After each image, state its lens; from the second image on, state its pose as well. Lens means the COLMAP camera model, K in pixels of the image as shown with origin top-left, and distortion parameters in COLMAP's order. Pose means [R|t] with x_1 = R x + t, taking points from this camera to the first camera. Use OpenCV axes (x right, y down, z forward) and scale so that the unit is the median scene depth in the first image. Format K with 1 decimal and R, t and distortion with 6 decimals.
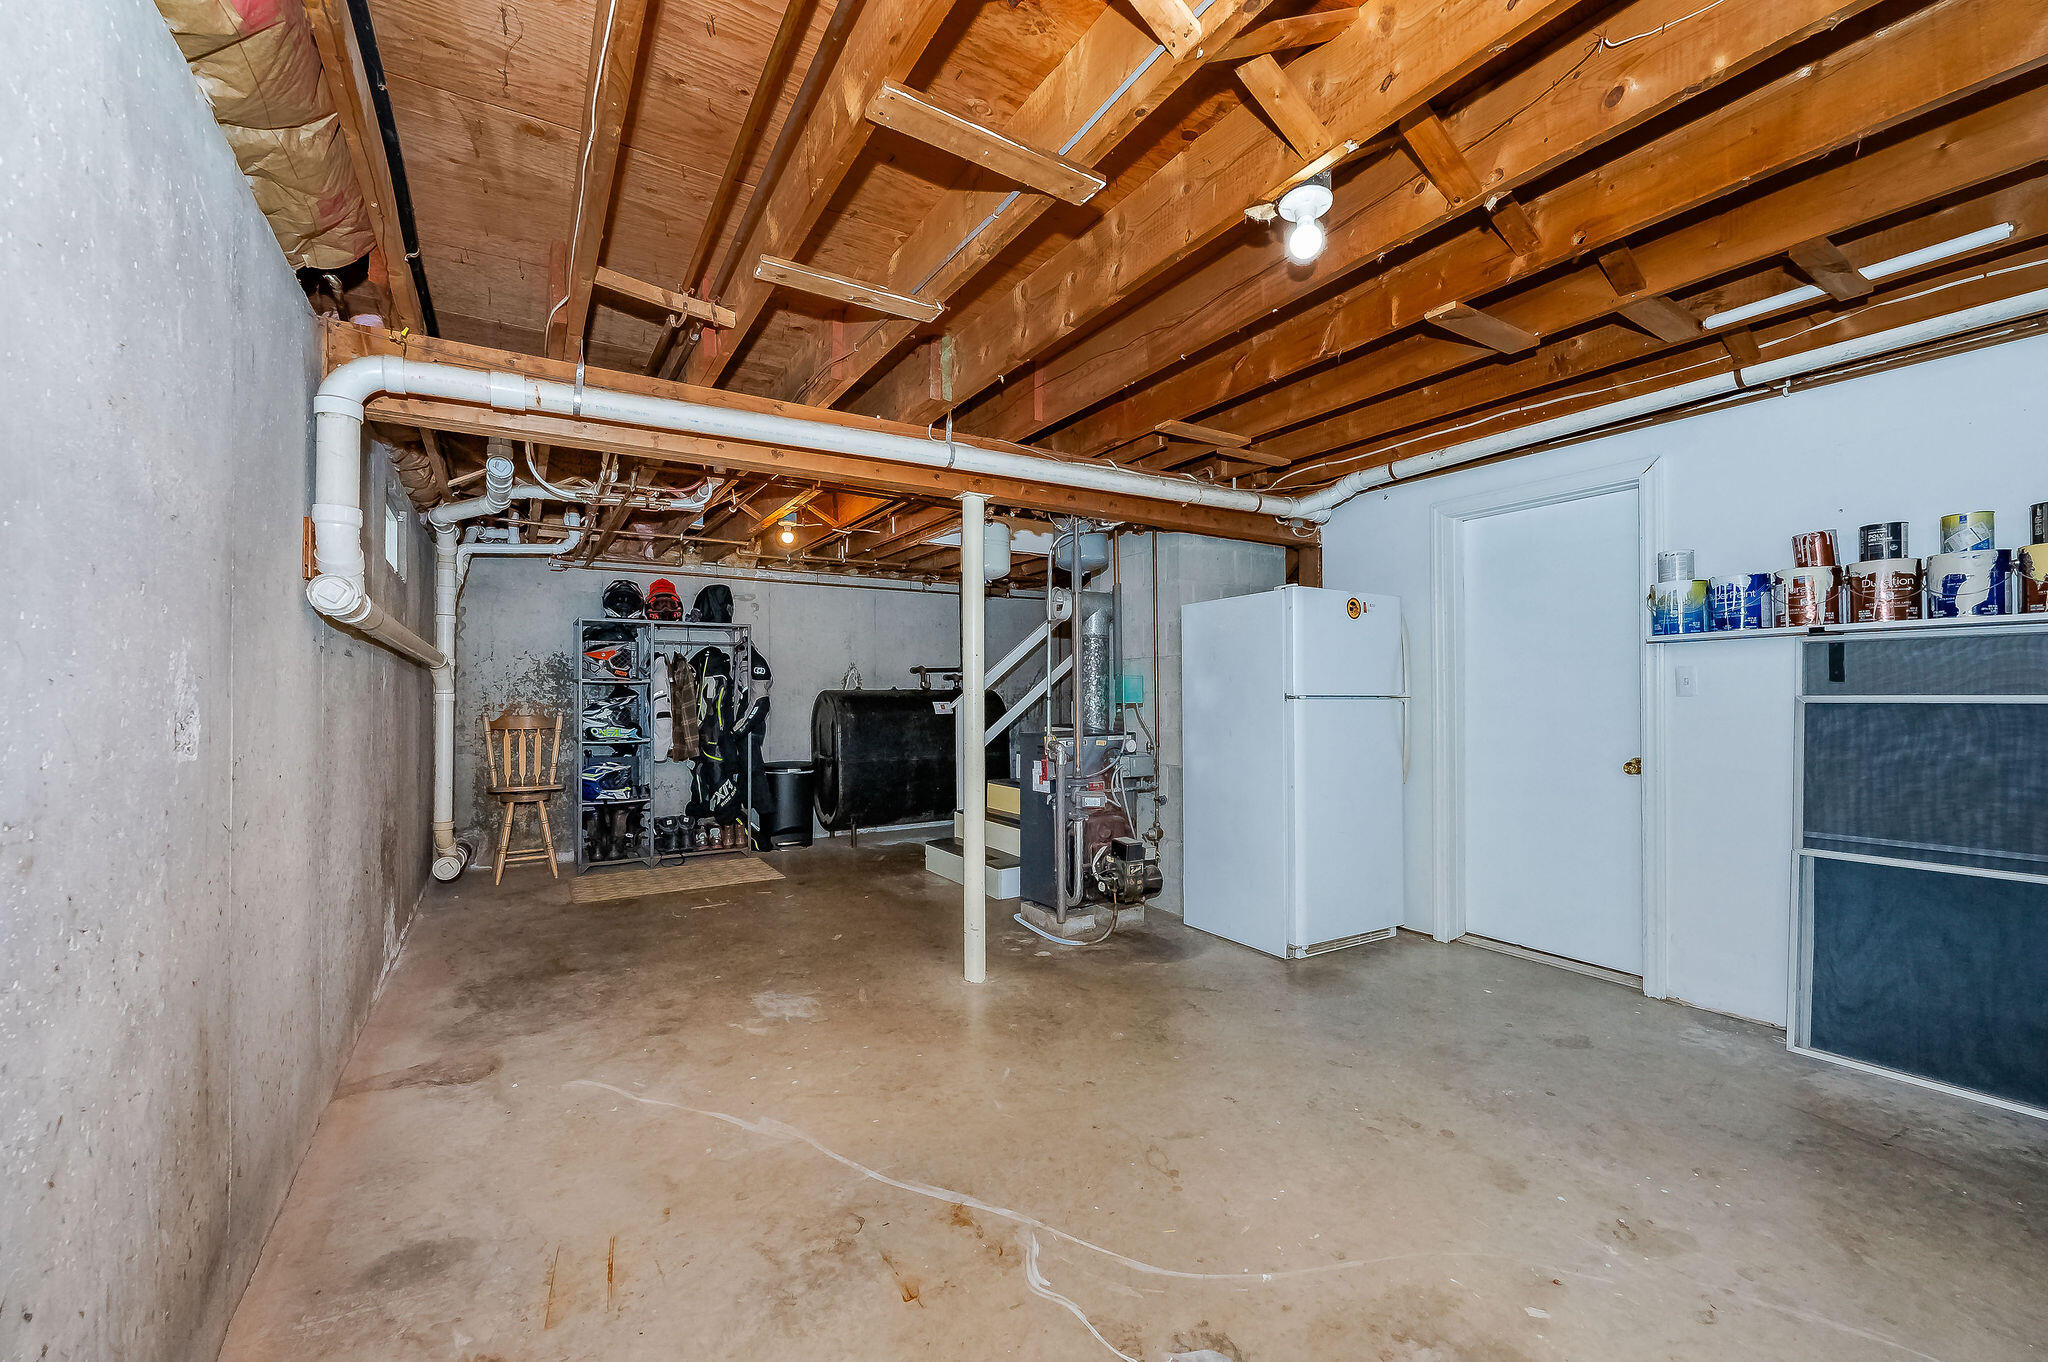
lens RADIAL K [[845.3, 0, 1029.0], [0, 845.3, 690.6], [0, 0, 1]] dist [0.001766, -0.000350]
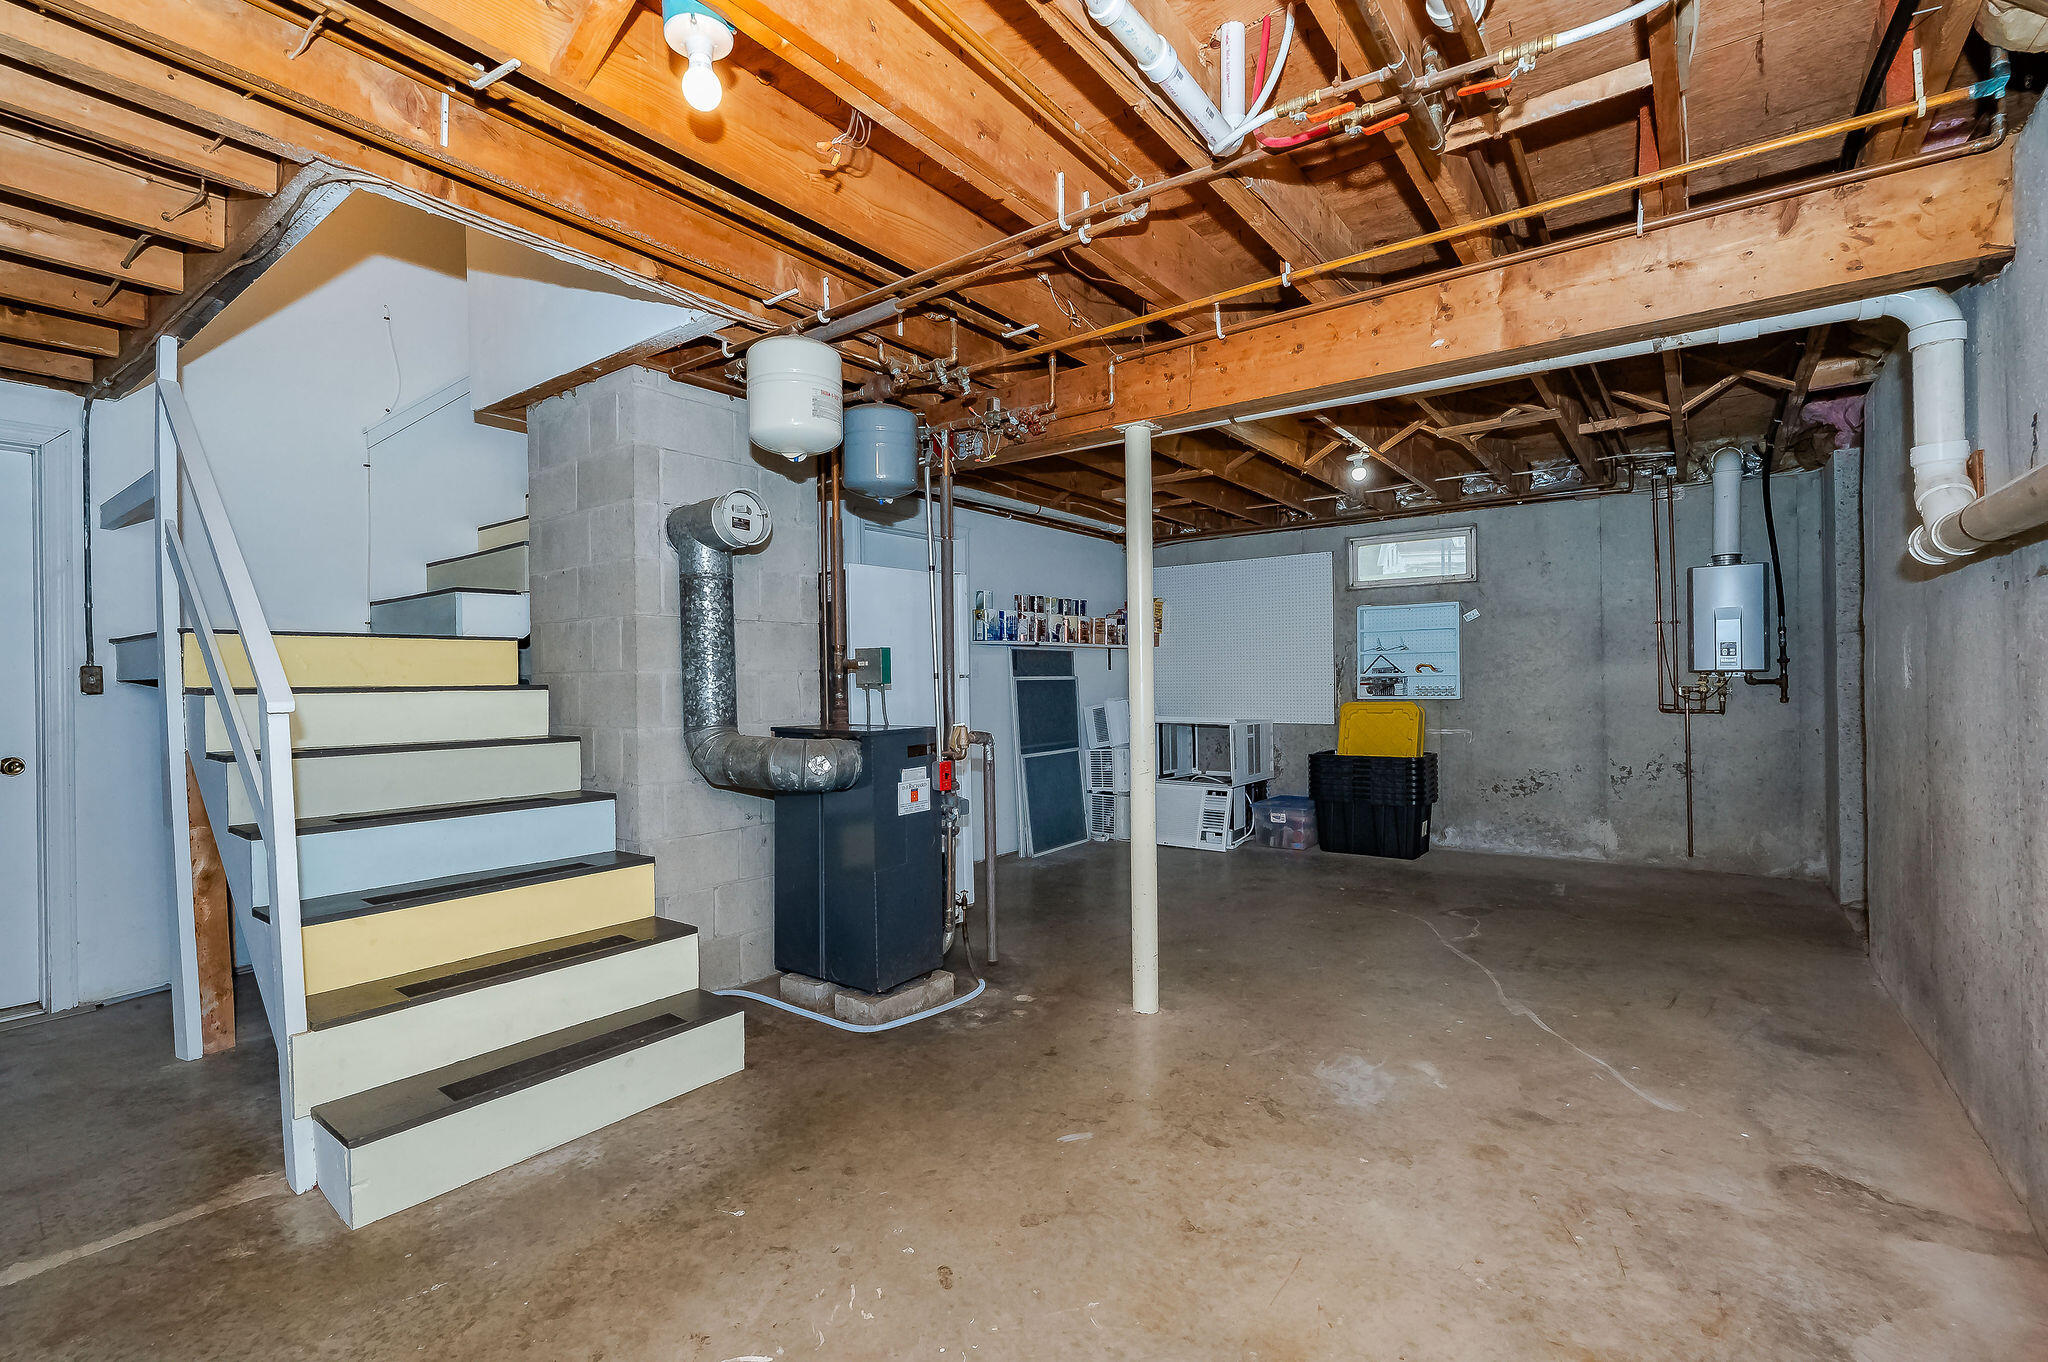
lens RADIAL K [[936.2, 0, 1022.9], [0, 936.2, 682.6], [0, 0, 1]] dist [0.001794, 0.000439]
pose [[-0.382805, 0.007123, 0.923802, -1.005969], [0.010559, 0.999939, -0.003335, 0.024832], [-0.923769, 0.008478, -0.382857, 1.693262]]
